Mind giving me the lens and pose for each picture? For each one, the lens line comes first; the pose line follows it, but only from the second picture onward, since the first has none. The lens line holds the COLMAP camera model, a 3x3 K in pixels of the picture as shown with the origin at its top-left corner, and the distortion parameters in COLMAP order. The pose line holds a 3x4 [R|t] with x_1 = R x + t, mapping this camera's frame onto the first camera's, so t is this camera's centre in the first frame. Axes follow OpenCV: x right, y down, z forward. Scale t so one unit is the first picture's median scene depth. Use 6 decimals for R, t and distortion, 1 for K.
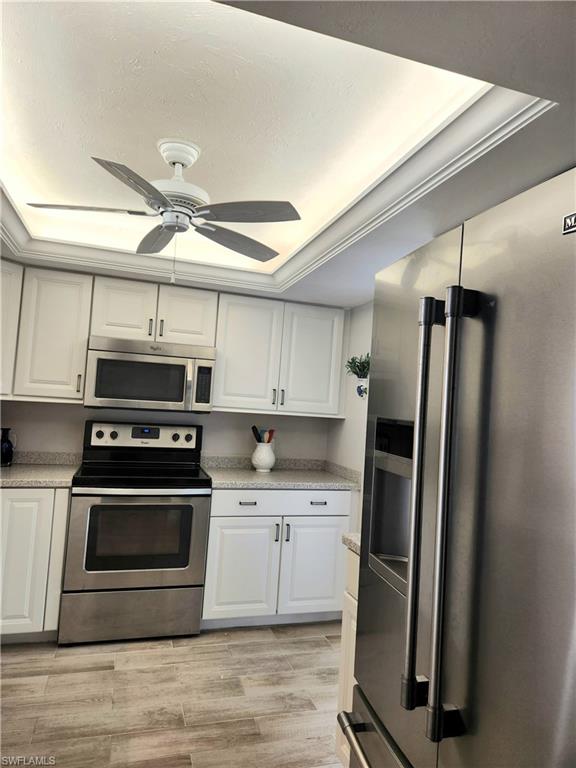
lens RADIAL K [[513.6, 0, 289.8], [0, 513.6, 384.4], [0, 0, 1]] dist [0.077055, -0.065240]
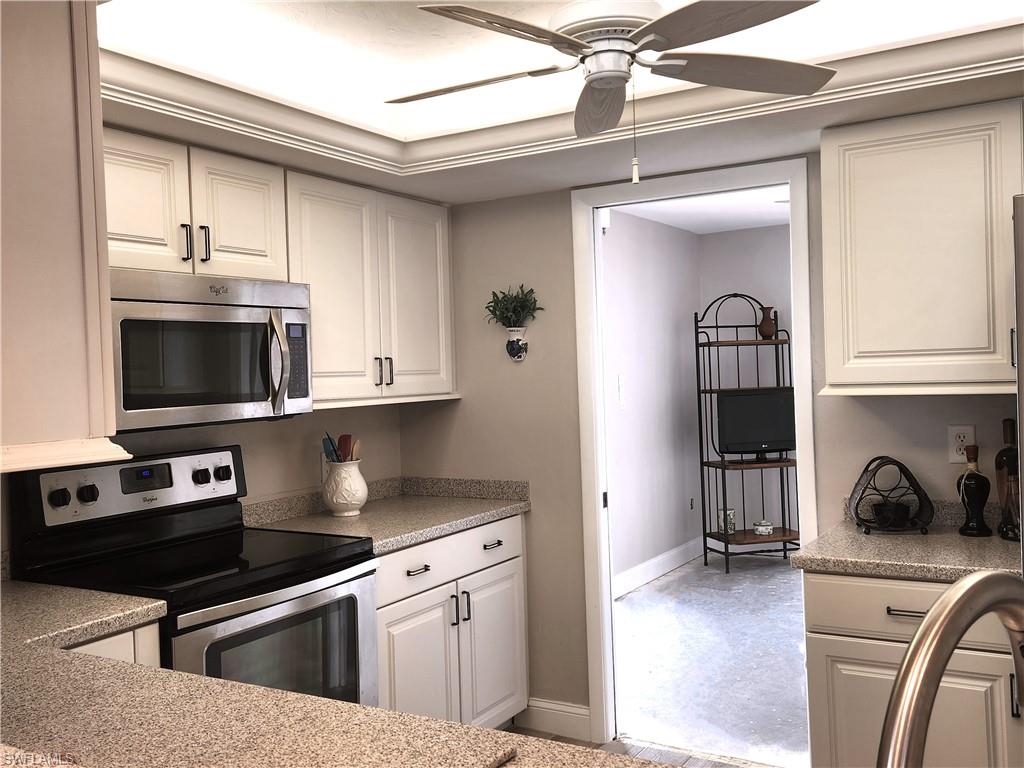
lens RADIAL K [[959.3, 0, 518.9], [0, 959.3, 389.0], [0, 0, 1]] dist [0.128272, 0.000000]
pose [[0.748062, -0.103617, 0.655490, -0.630252], [0.055558, 0.994046, 0.093731, -0.047798], [-0.661299, -0.033699, 0.749365, 0.167748]]
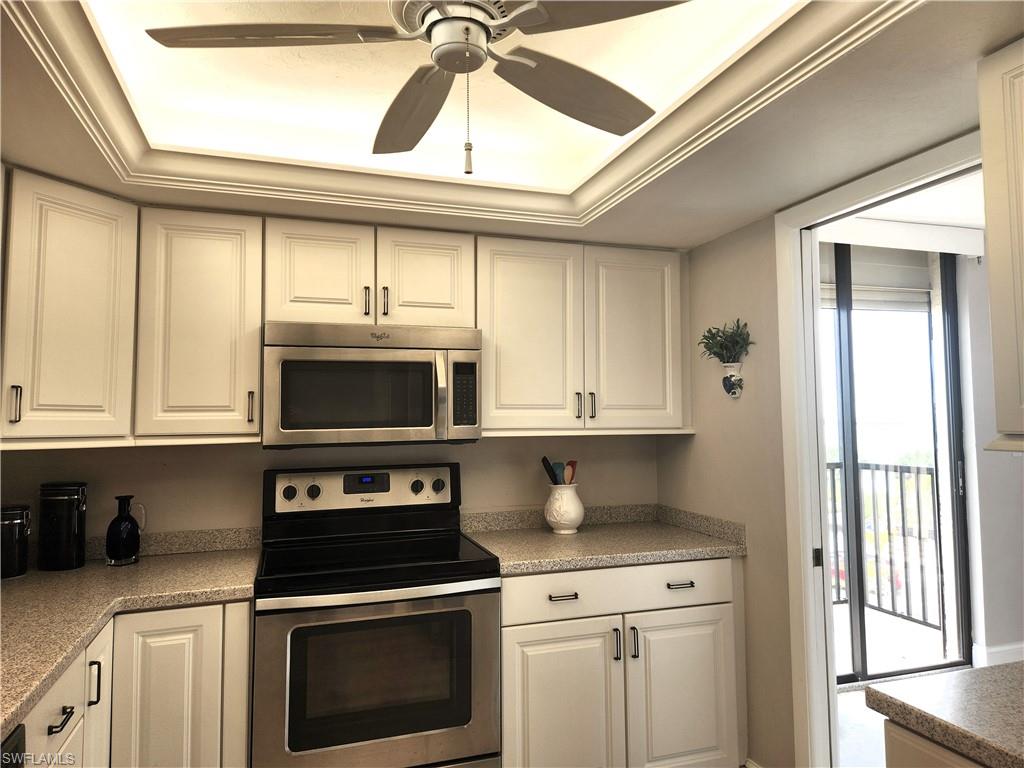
lens RADIAL K [[684.9, 0, 514.8], [0, 684.9, 378.0], [0, 0, 1]] dist [0.077055, -0.065240]
pose [[0.997116, -0.072837, 0.021331, -0.129094], [0.073218, 0.997160, -0.017664, 0.001008], [-0.019984, 0.019175, 0.999616, 0.234537]]
